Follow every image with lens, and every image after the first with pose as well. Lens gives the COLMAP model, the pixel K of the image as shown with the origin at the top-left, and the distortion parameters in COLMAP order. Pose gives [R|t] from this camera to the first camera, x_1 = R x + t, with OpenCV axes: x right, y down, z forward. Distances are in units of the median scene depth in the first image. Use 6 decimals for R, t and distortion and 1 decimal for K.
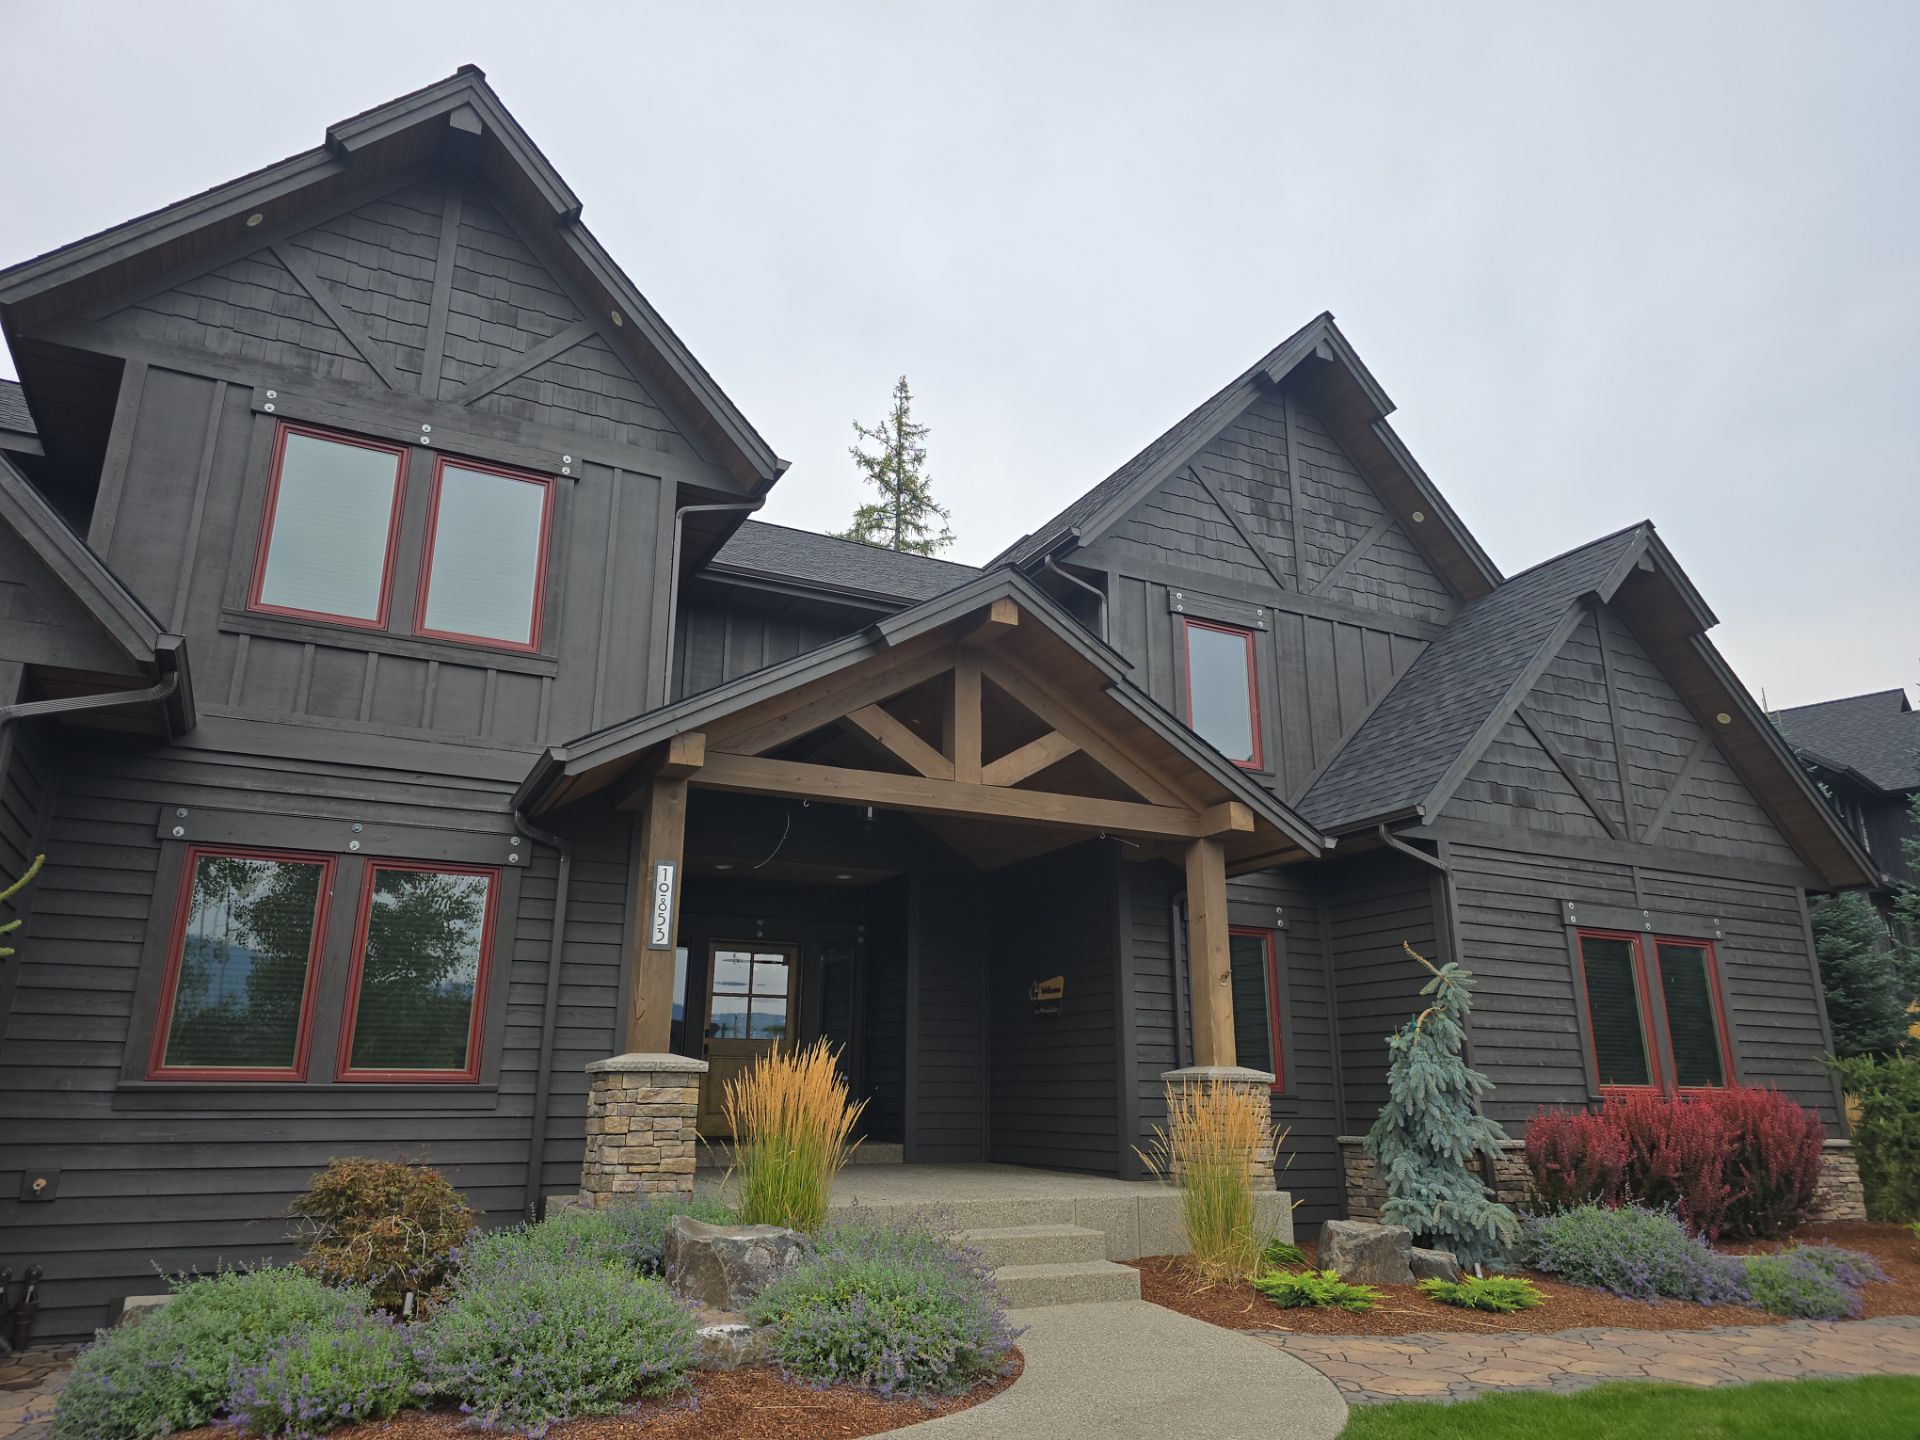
lens RADIAL K [[1291.7, 0, 955.0], [0, 1291.7, 718.1], [0, 0, 1]] dist [0.065544, -0.049637]
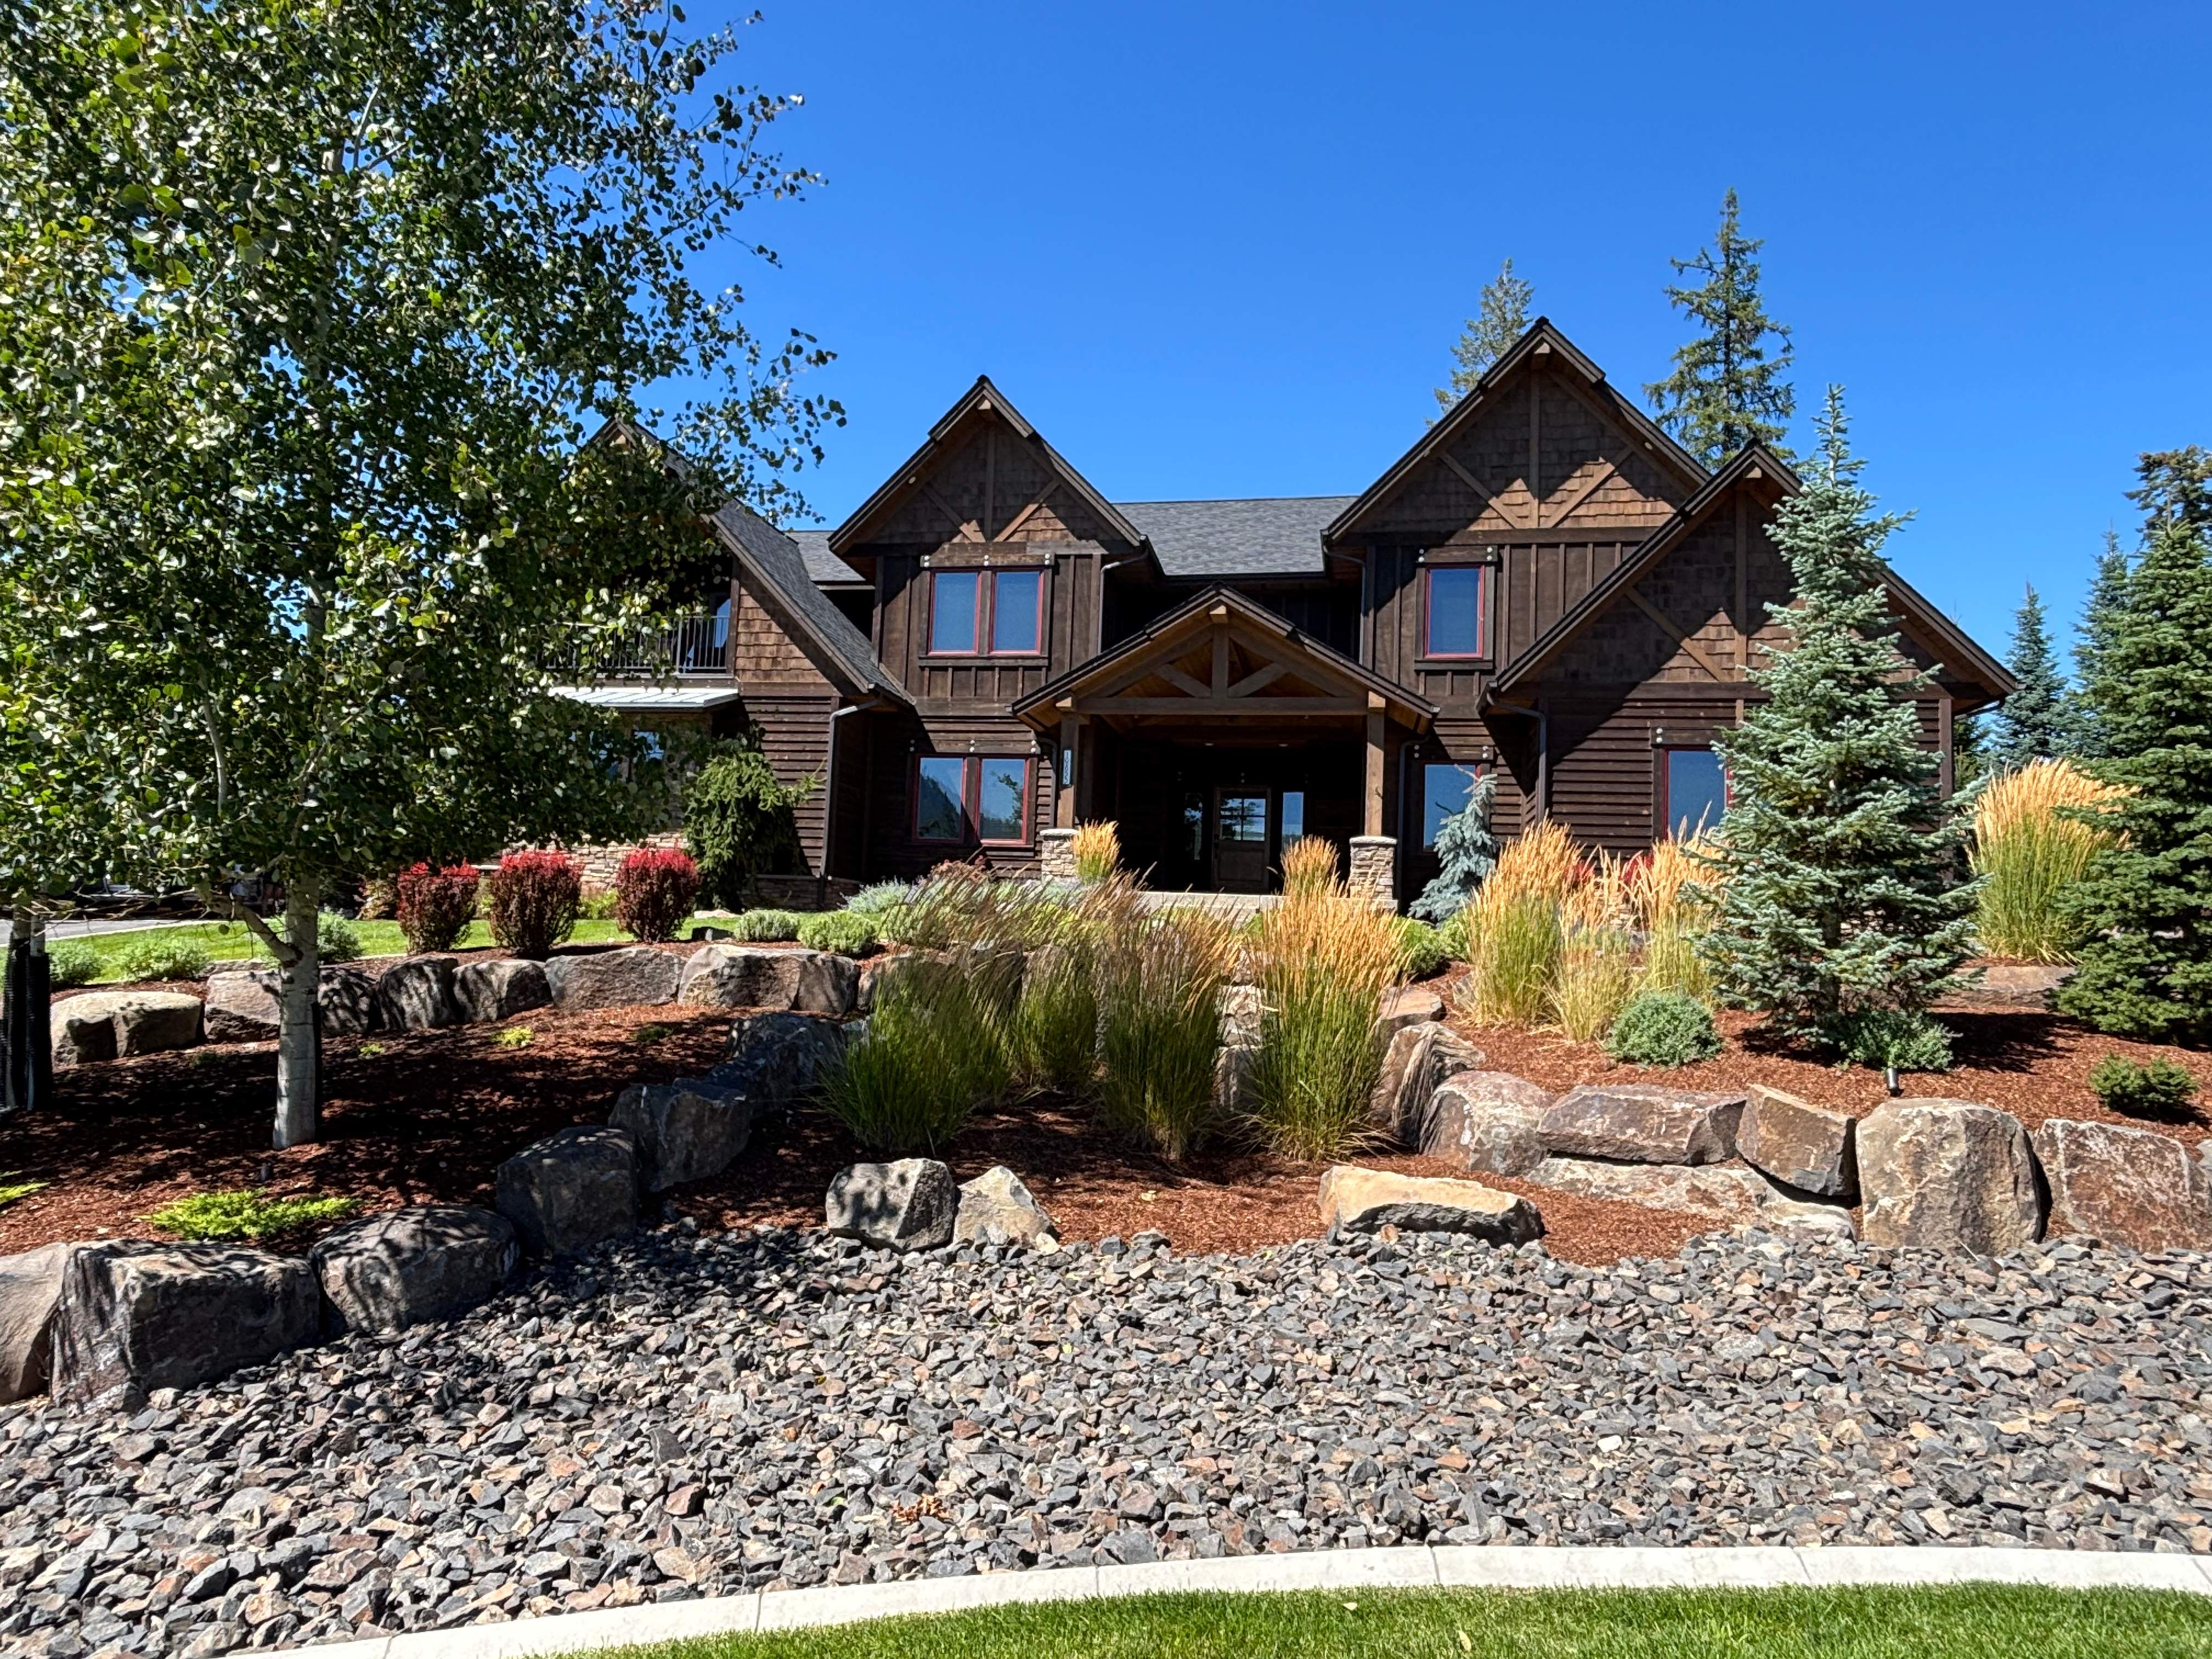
lens RADIAL K [[1281.7, 0, 1108.8], [0, 1281.7, 832.0], [0, 0, 1]] dist [-0.000050, -0.000019]
pose [[0.804661, -0.030204, -0.592965, 1.038356], [0.143555, 0.978971, 0.144941, -0.056331], [0.576118, -0.201751, 0.792076, -0.682068]]
